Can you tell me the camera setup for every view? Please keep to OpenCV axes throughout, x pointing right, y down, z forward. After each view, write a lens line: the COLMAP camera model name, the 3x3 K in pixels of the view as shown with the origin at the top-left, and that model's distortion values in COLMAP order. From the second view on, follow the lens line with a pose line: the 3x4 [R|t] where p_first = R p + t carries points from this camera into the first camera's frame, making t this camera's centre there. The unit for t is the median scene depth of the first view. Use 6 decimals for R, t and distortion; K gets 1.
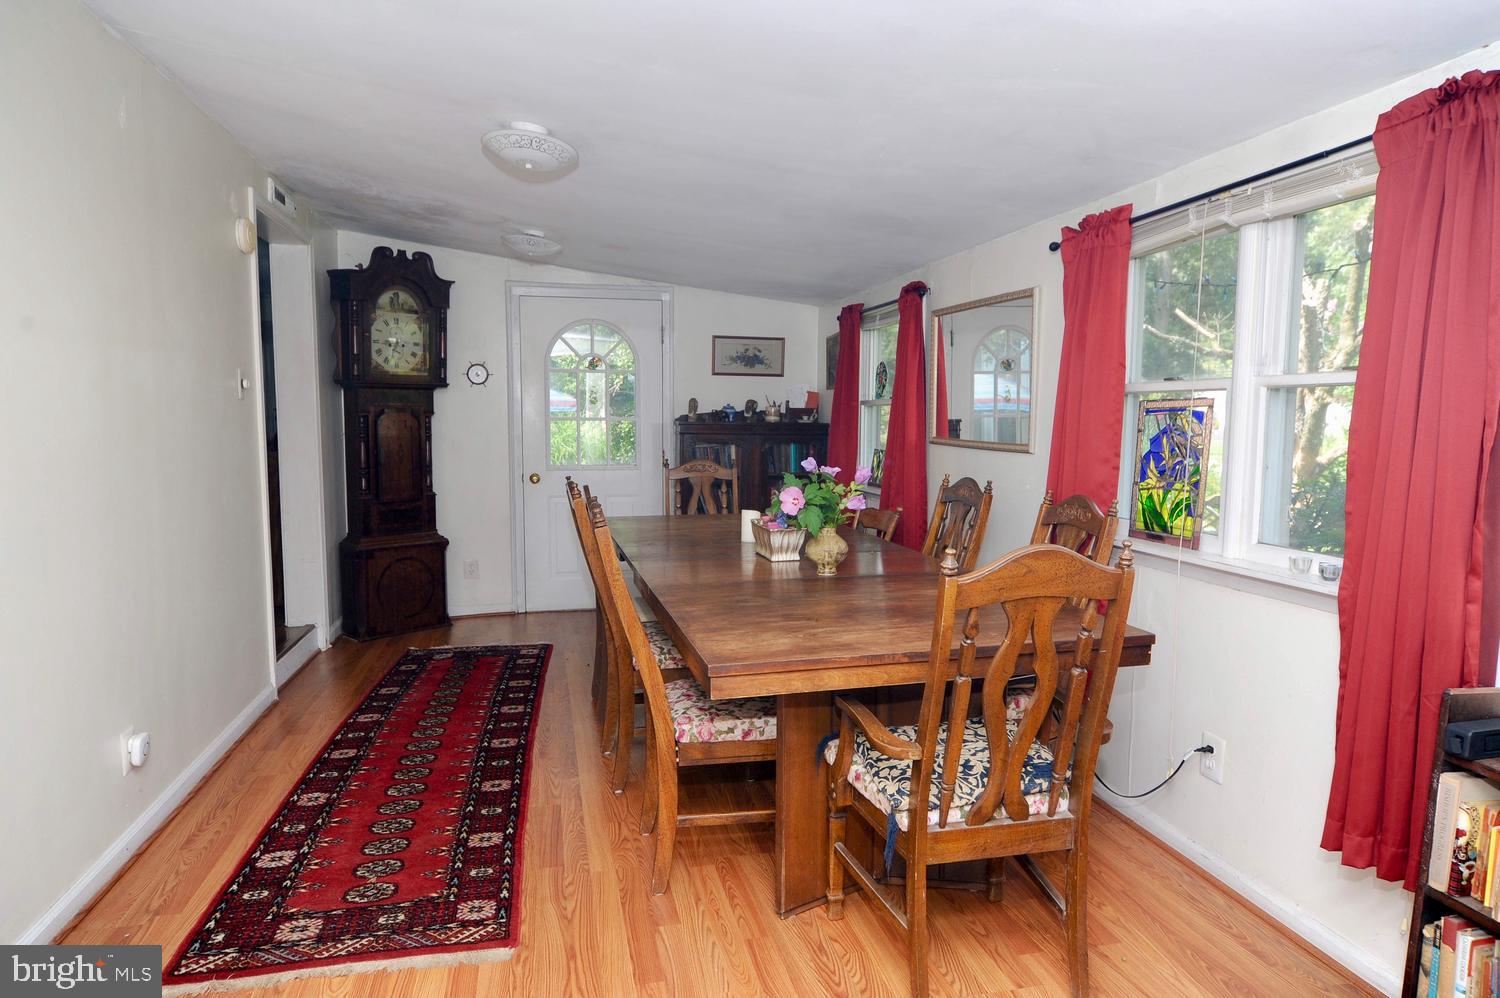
lens RADIAL K [[917.8, 0, 743.6], [0, 917.8, 500.8], [0, 0, 1]] dist [-0.002545, 0.001742]
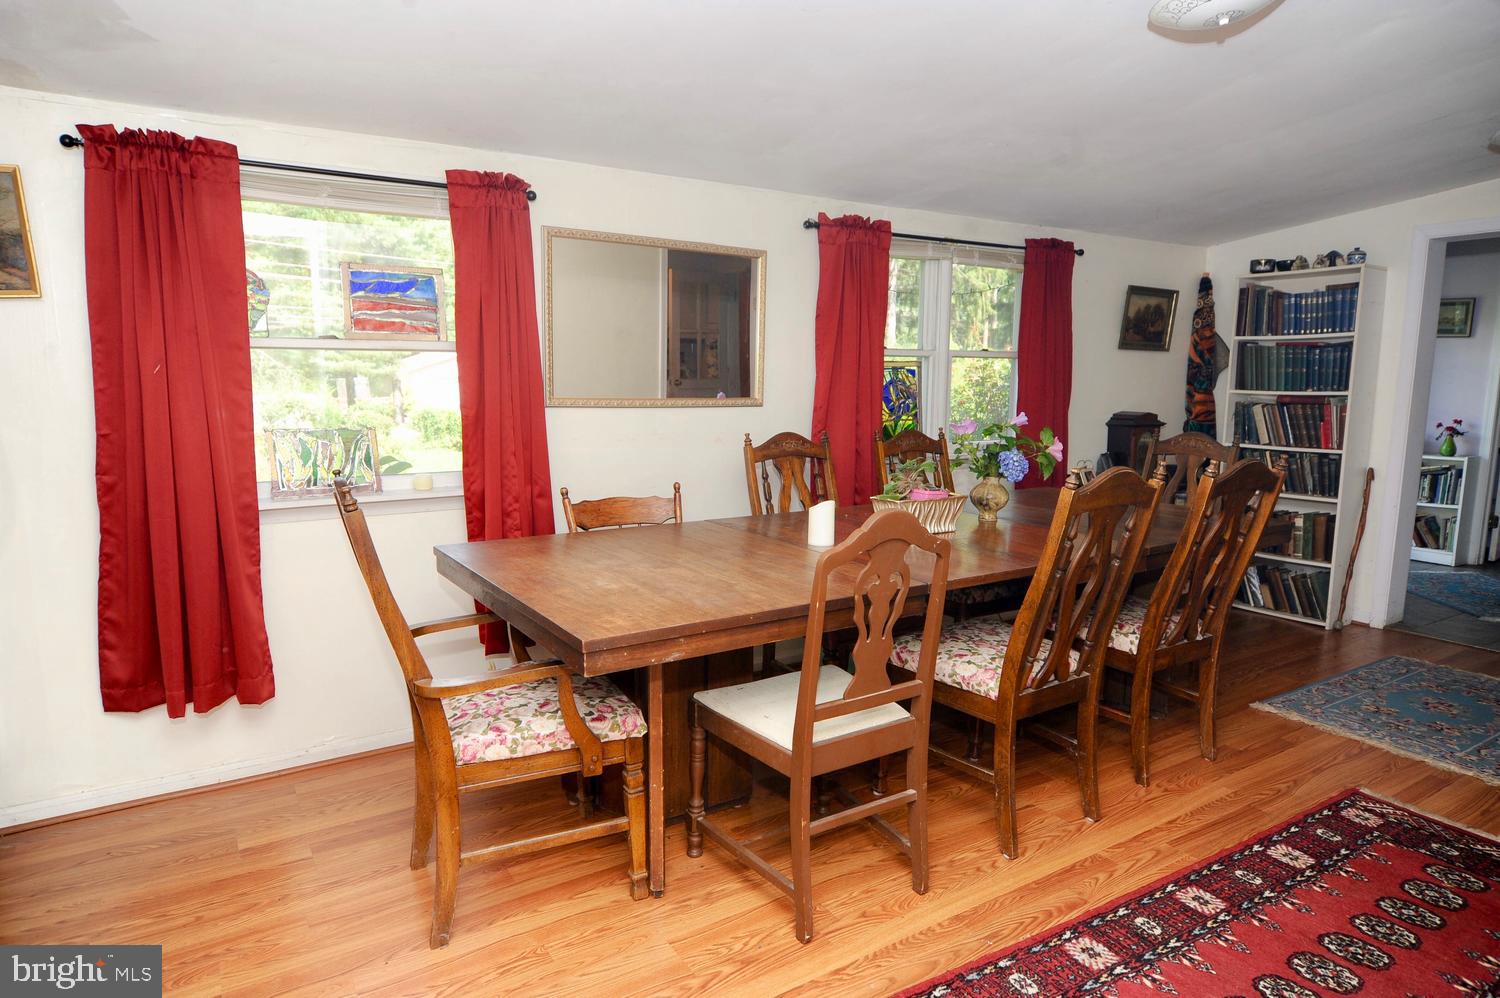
lens RADIAL K [[917.8, 0, 749.3], [0, 917.8, 498.1], [0, 0, 1]] dist [-0.002545, 0.001742]
pose [[-0.357677, -0.135066, 0.924026, -0.883789], [0.078160, 0.981684, 0.173748, -0.171303], [-0.930569, 0.134367, -0.340569, 1.775755]]
